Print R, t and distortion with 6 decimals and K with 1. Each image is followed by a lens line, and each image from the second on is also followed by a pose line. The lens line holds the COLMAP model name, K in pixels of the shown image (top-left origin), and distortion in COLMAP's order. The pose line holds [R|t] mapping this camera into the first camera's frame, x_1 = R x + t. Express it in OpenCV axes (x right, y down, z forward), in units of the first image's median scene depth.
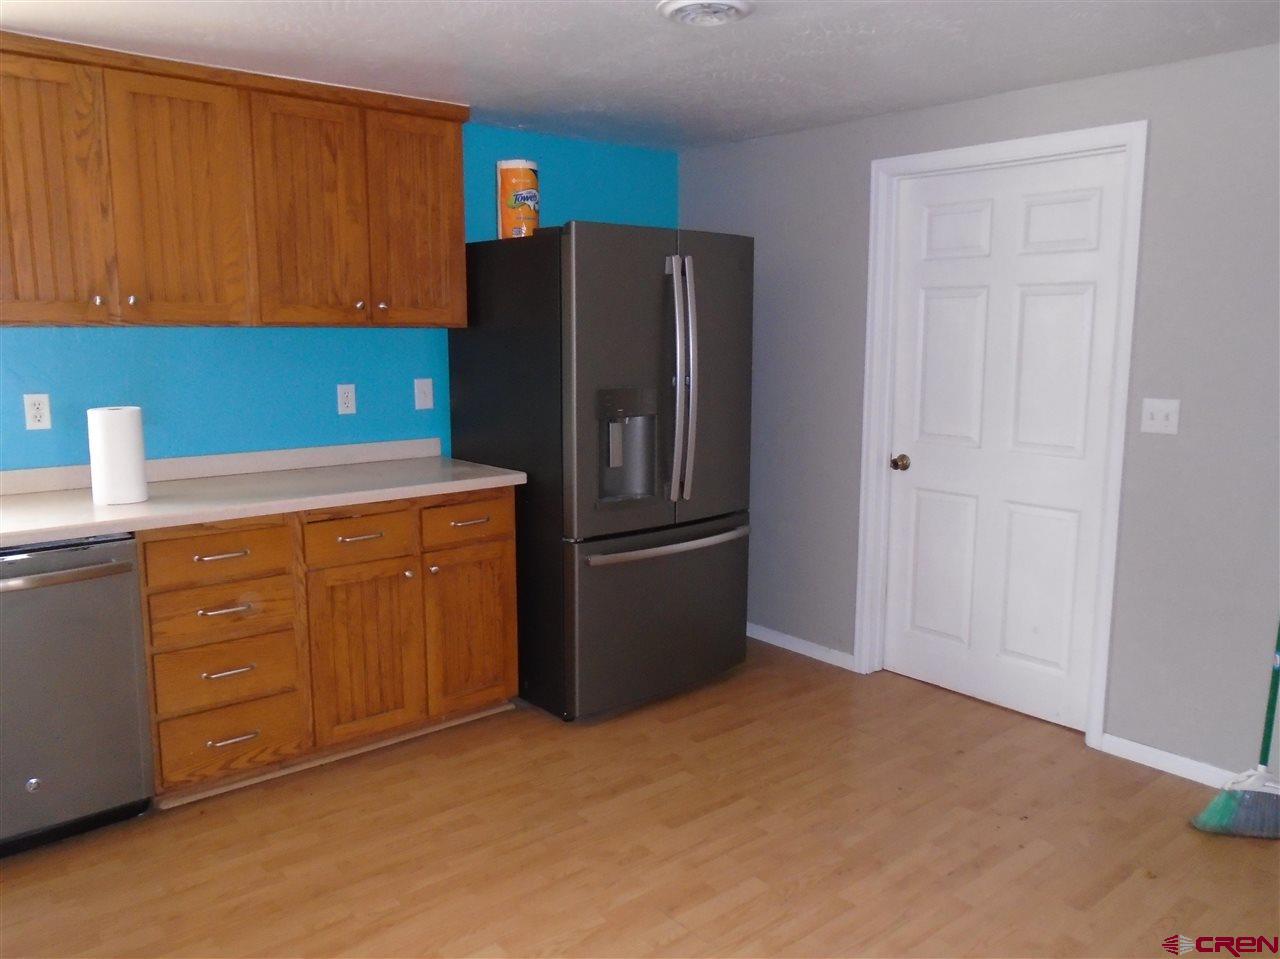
lens RADIAL K [[986.2, 0, 640.0], [0, 986.2, 479.5], [0, 0, 1]] dist [-0.005156, 0.000892]
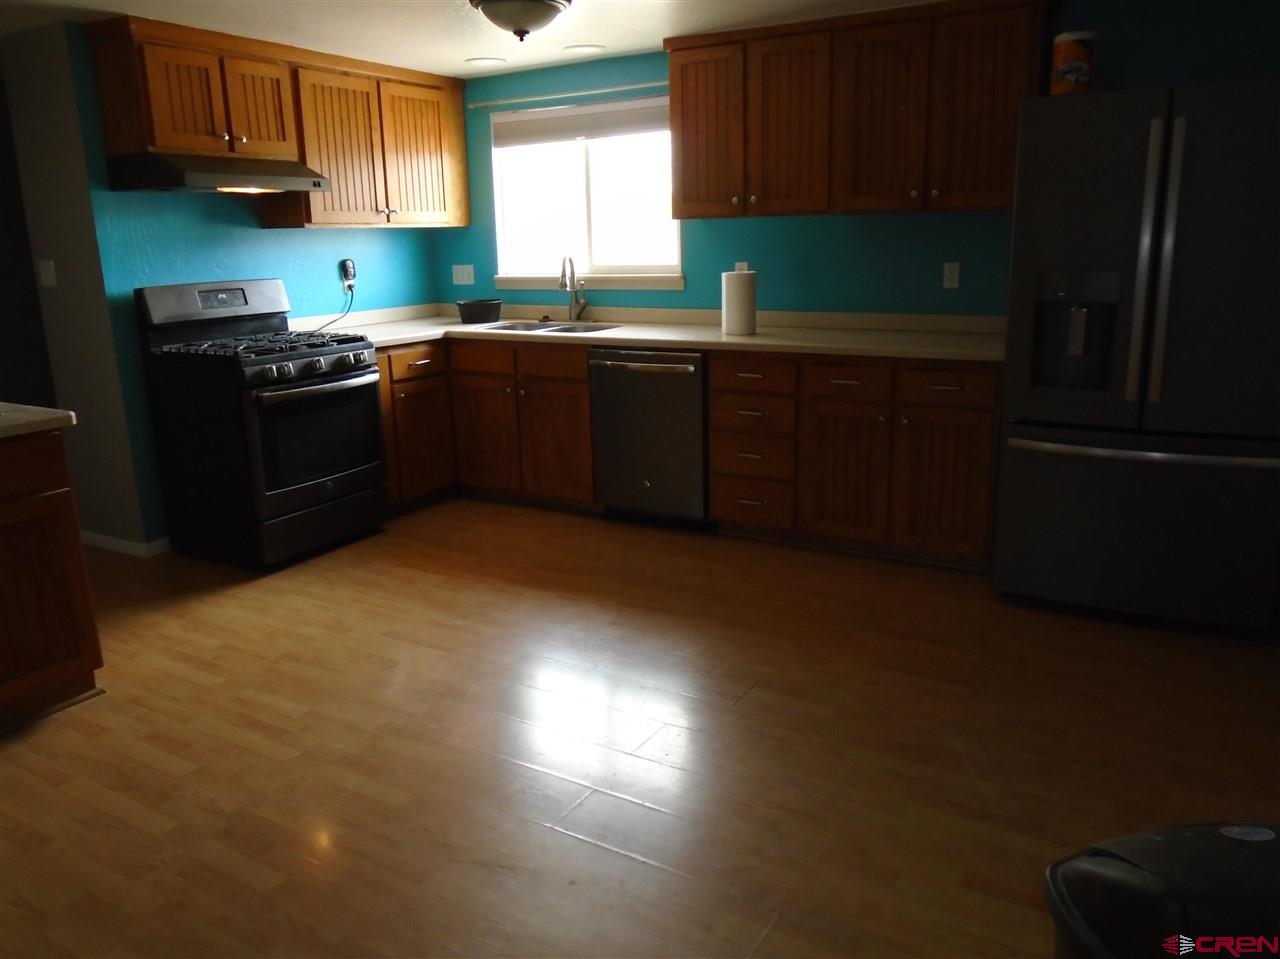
lens RADIAL K [[986.2, 0, 640.0], [0, 986.2, 479.5], [0, 0, 1]] dist [-0.005156, 0.000892]
pose [[0.338259, 0.215775, -0.915982, 0.855339], [-0.119920, 0.975306, 0.185465, -0.022694], [0.933381, 0.047109, 0.355781, 0.314934]]
